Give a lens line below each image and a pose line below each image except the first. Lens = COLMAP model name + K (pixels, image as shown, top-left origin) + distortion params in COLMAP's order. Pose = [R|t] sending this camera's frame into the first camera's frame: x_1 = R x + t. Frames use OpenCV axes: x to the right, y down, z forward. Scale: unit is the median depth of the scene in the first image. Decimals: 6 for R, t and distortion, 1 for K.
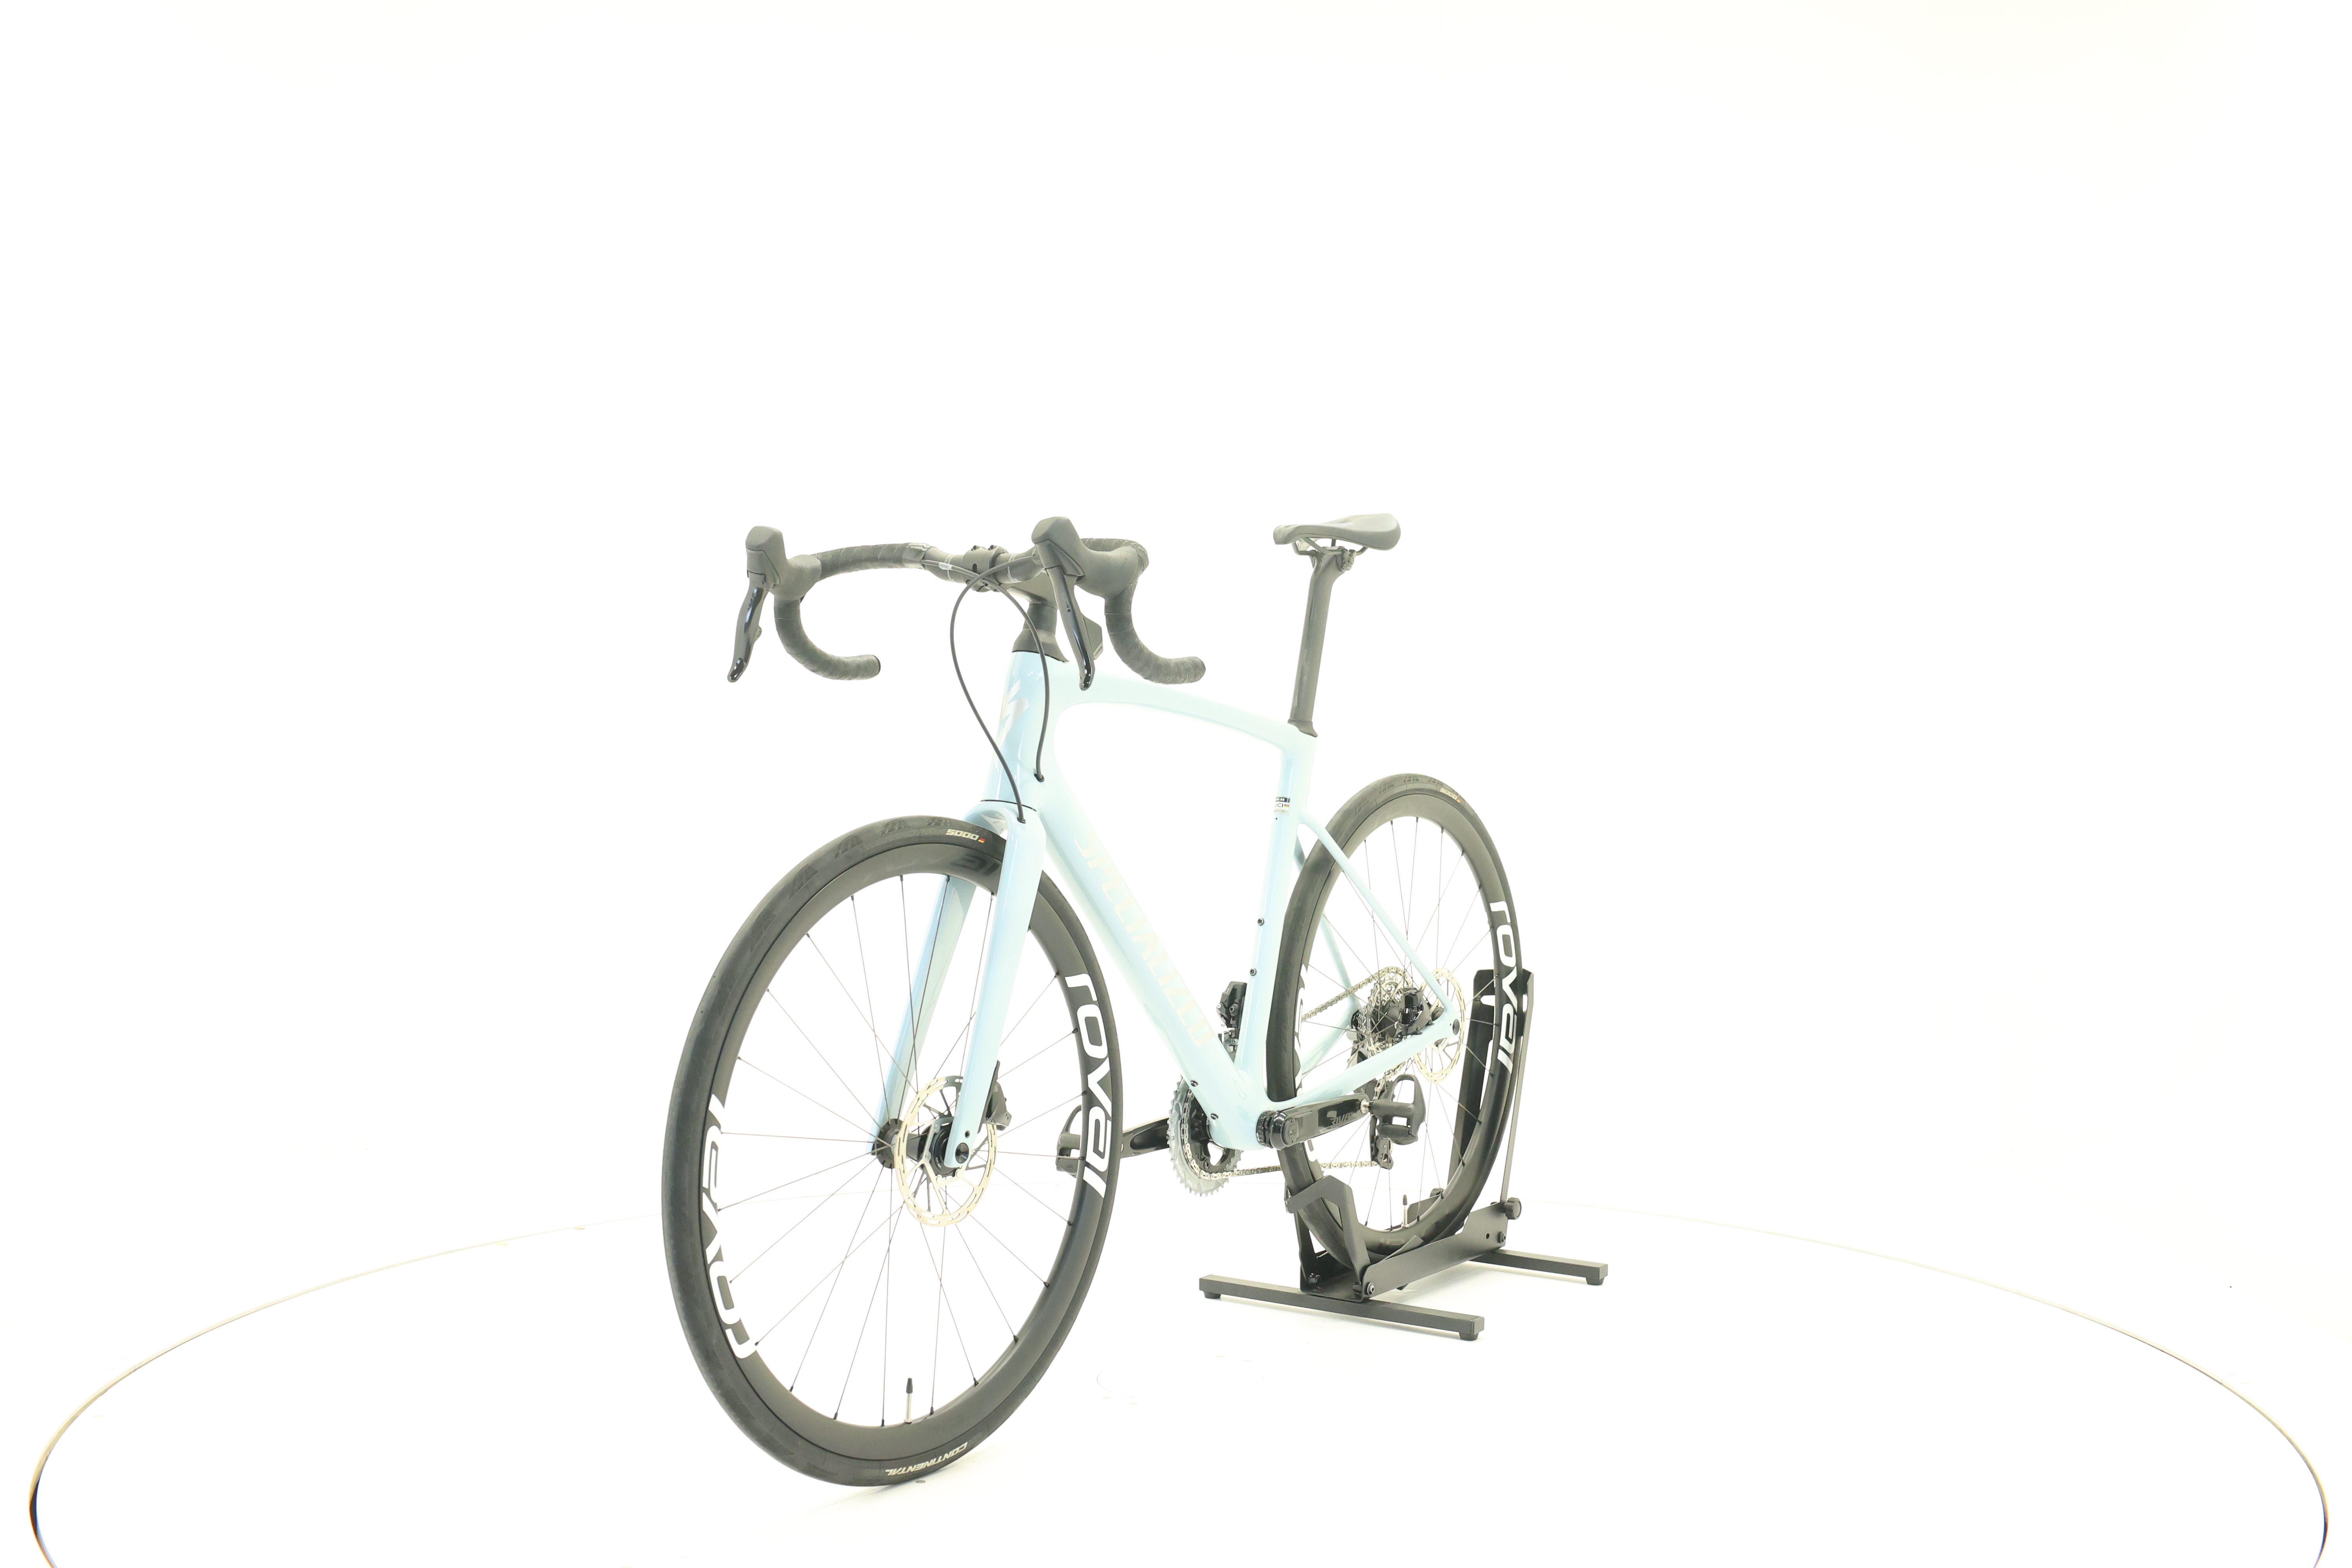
lens RADIAL K [[2498.7, 0, 1175.8], [0, 2498.7, 784.9], [0, 0, 1]] dist [0.012472, 0.000000]
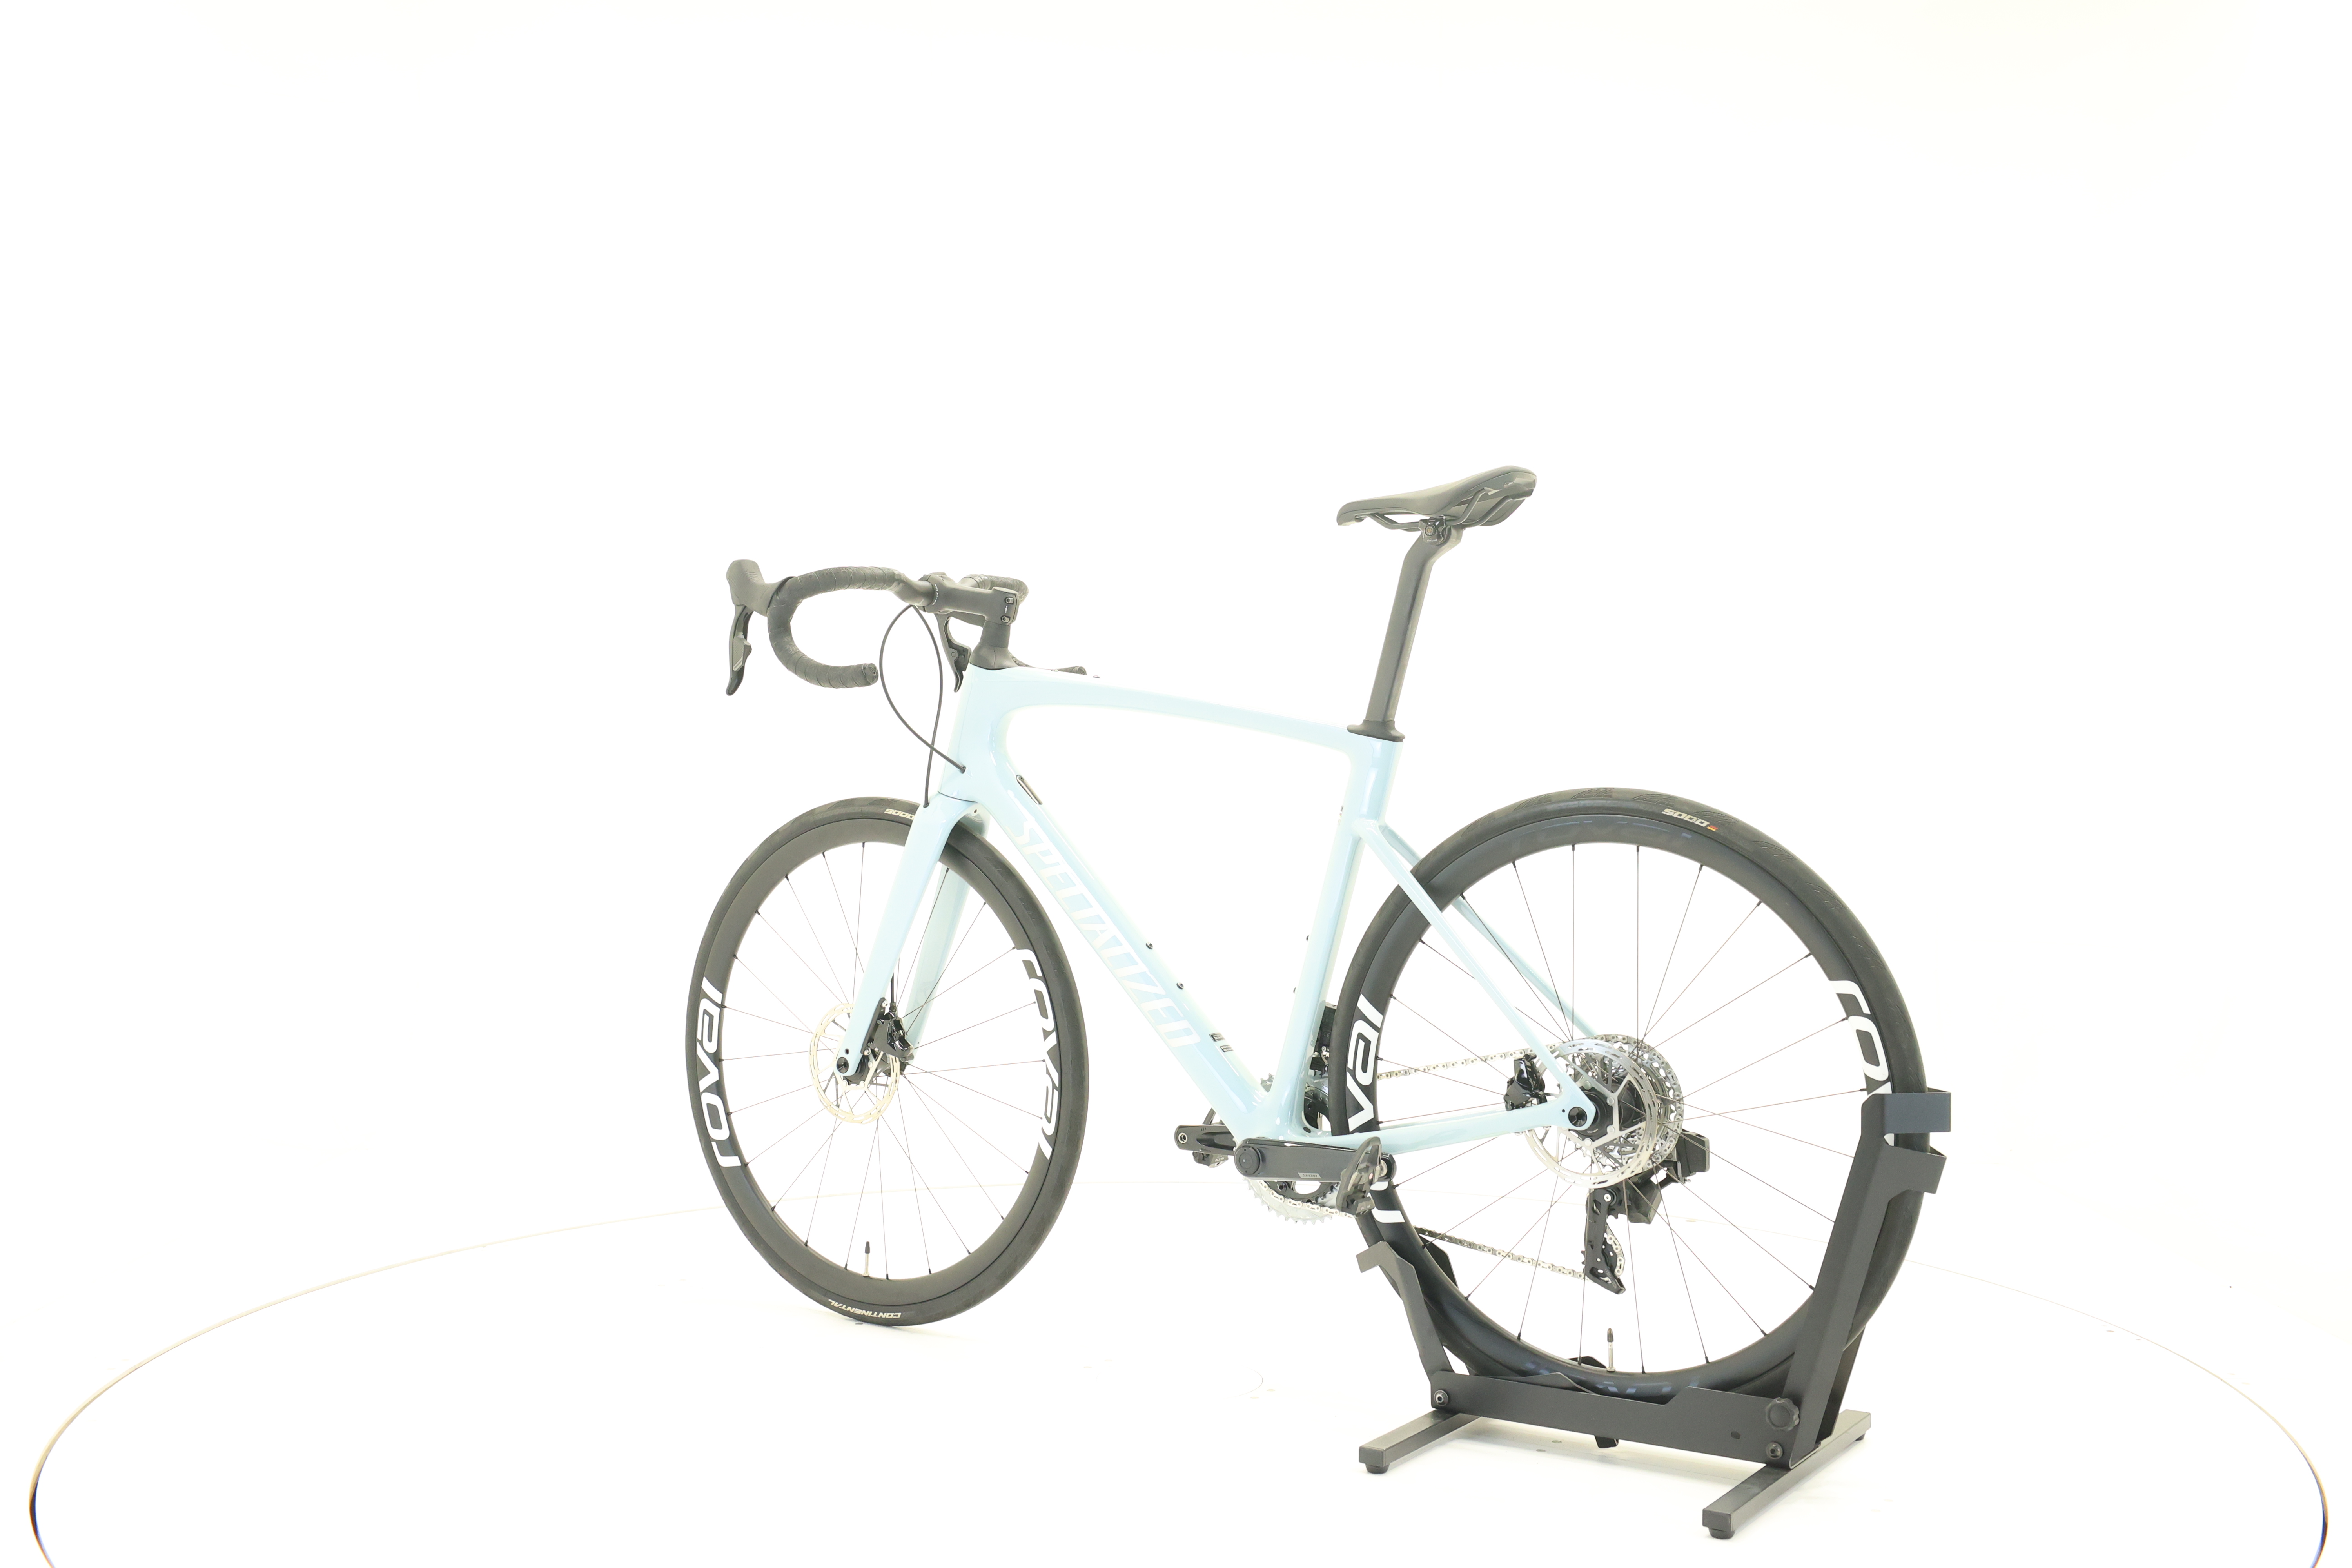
lens RADIAL K [[2498.7, 0, 1182.0], [0, 2498.7, 759.6], [0, 0, 1]] dist [0.012472, 0.000000]
pose [[0.019945, 0.015332, -0.999684, 1.142170], [-0.025939, 0.999554, 0.014812, -0.028267], [0.999465, 0.025635, 0.020333, 1.115501]]
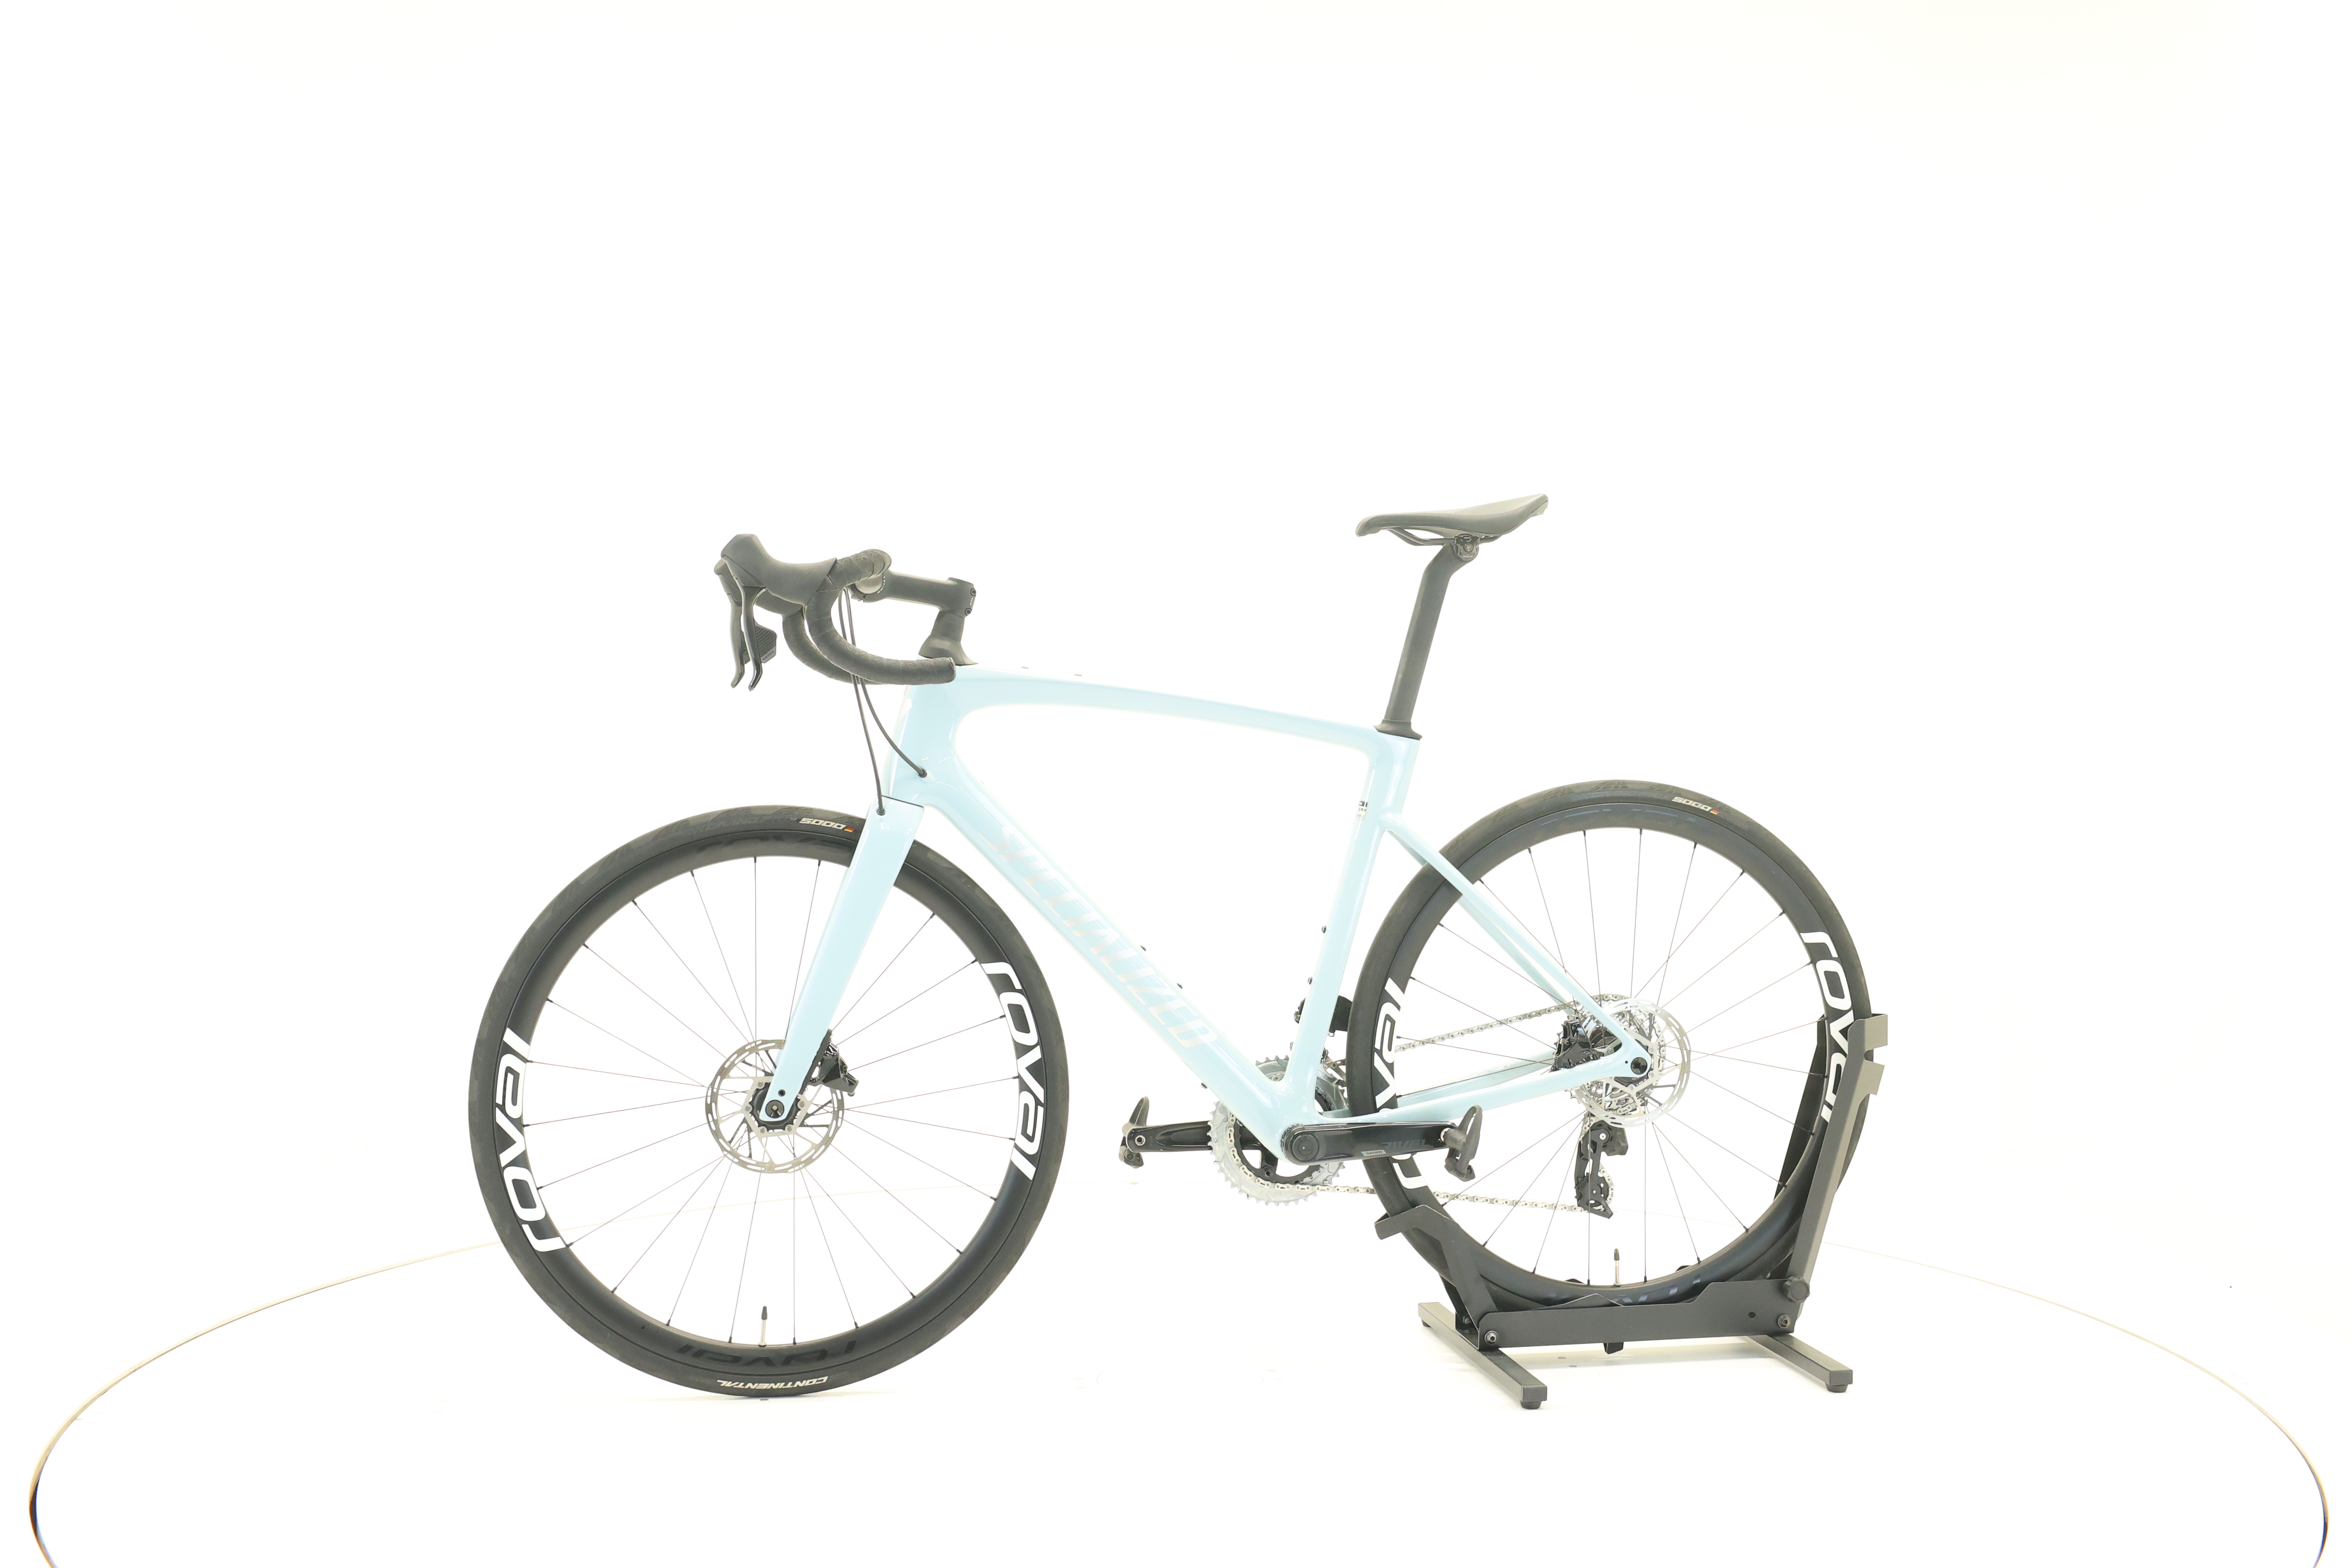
lens RADIAL K [[2498.7, 0, 1183.7], [0, 2498.7, 796.7], [0, 0, 1]] dist [0.012472, 0.000000]
pose [[0.715680, 0.016077, -0.698243, 0.799746], [-0.018462, 0.999821, 0.004097, 0.000666], [0.698184, 0.009959, 0.715849, 0.322956]]
